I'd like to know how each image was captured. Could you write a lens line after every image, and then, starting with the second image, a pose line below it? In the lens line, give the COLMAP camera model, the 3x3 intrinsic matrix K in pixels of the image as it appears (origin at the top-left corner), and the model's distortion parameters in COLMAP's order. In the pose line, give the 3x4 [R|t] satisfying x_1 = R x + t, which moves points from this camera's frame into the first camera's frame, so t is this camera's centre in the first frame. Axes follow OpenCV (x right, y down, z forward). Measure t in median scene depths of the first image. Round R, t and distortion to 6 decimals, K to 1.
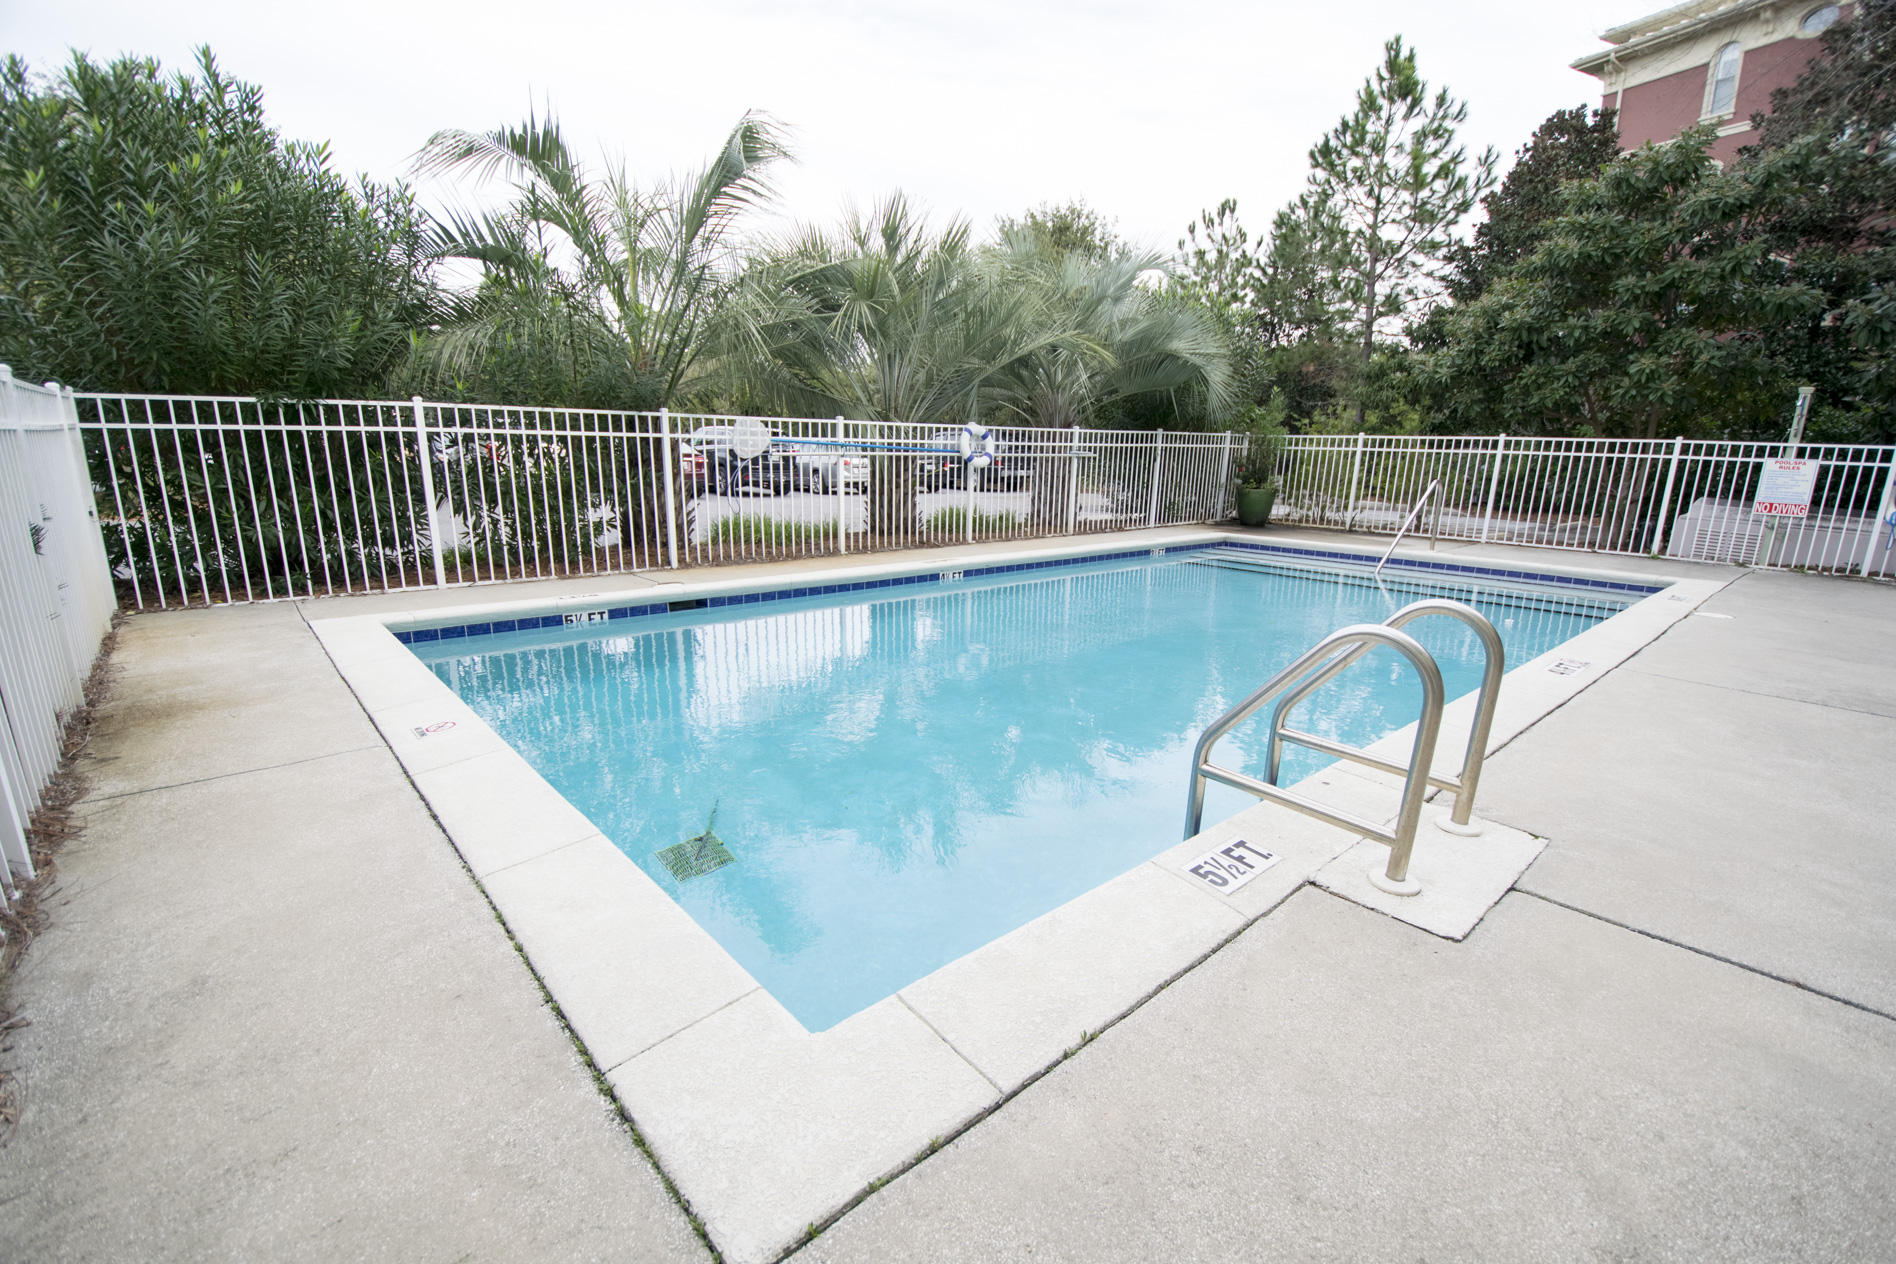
lens RADIAL K [[836.2, 0, 952.9], [0, 836.2, 639.6], [0, 0, 1]] dist [0.001468, -0.011695]
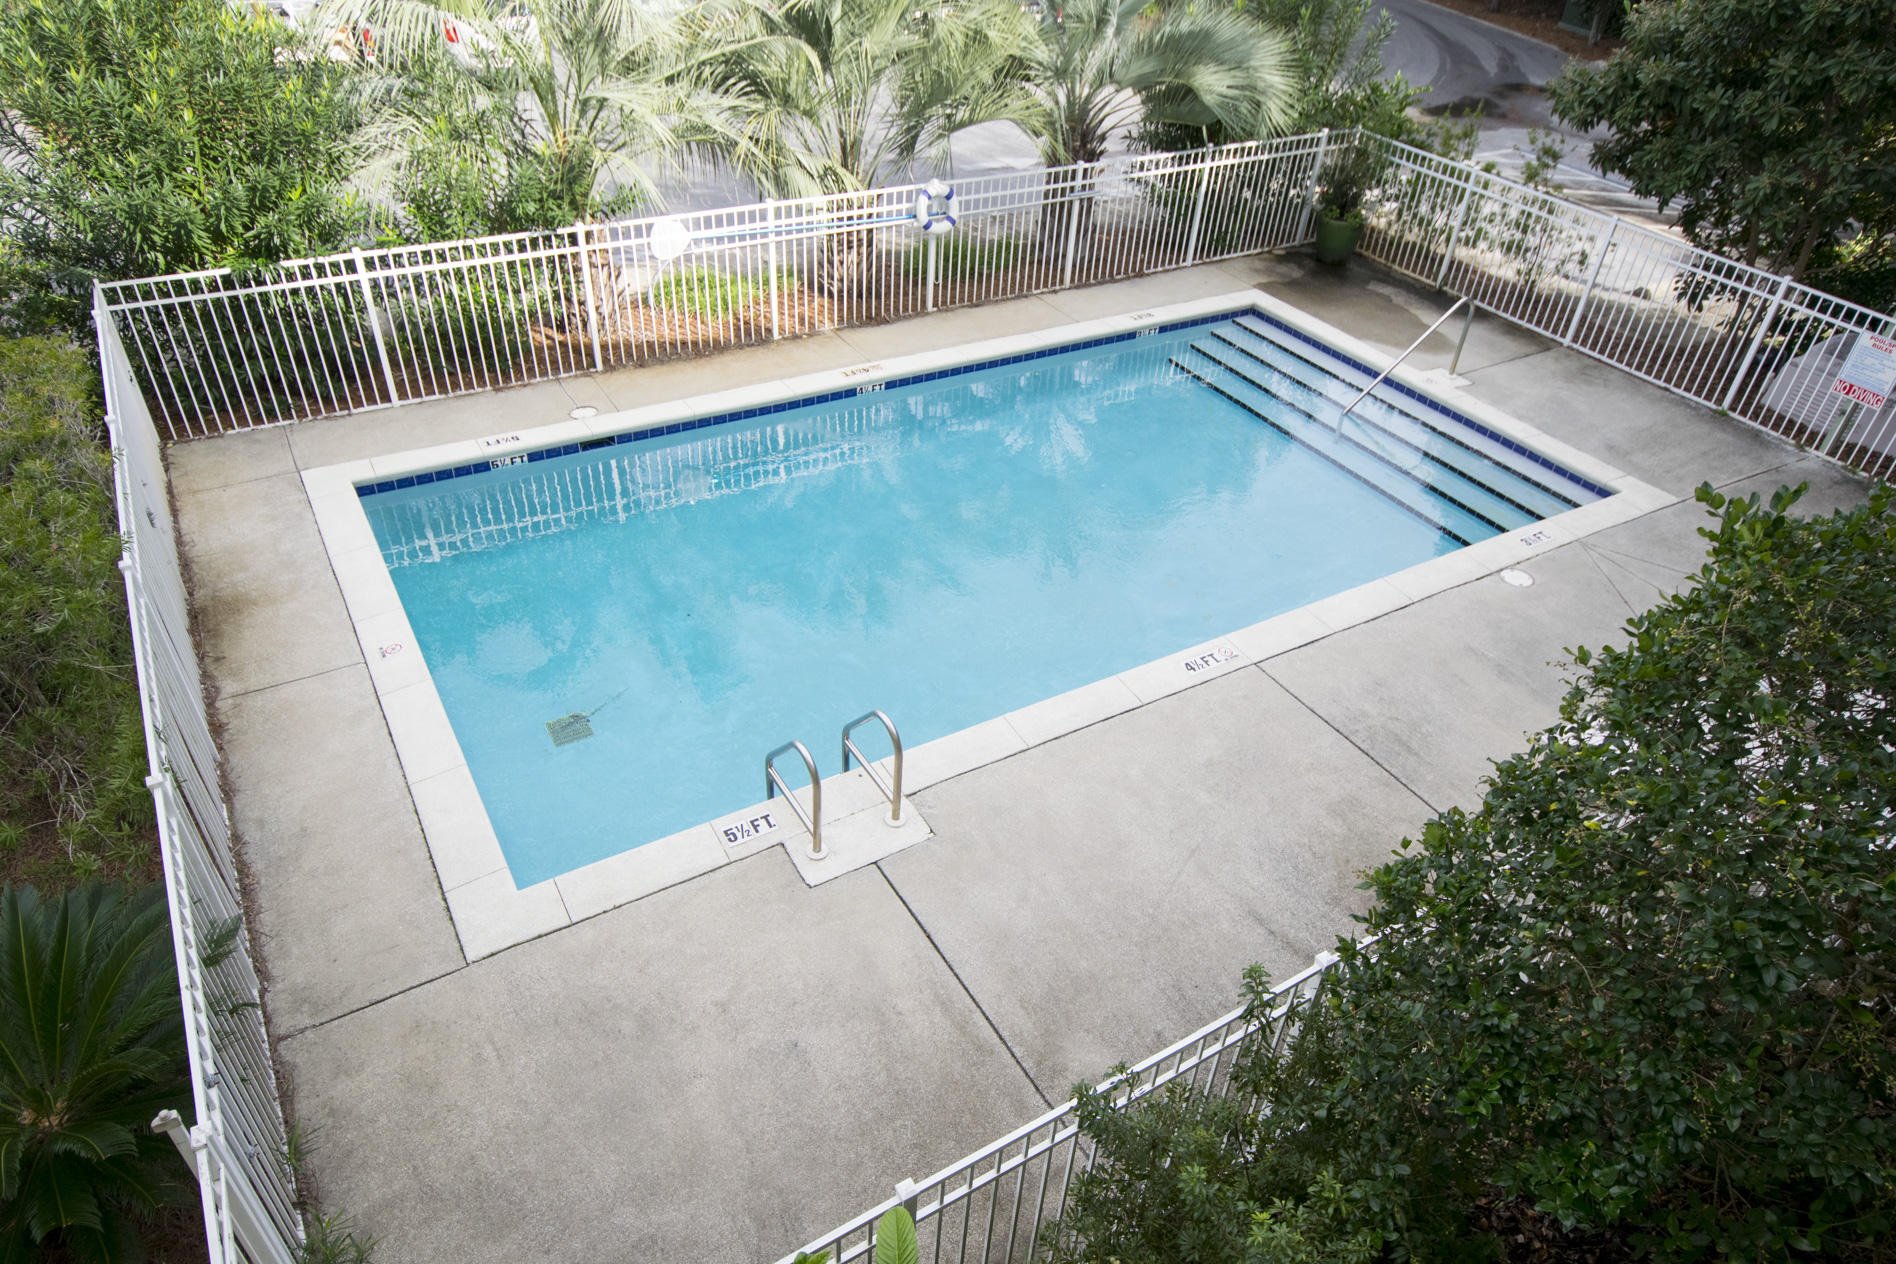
lens RADIAL K [[1203.4, 0, 944.8], [0, 1203.4, 633.7], [0, 0, 1]] dist [-0.002088, 0.002070]
pose [[0.981737, 0.134420, -0.134625, 0.420282], [-0.071452, 0.916365, 0.393915, -0.504366], [0.176315, -0.377102, 0.909234, -0.522435]]
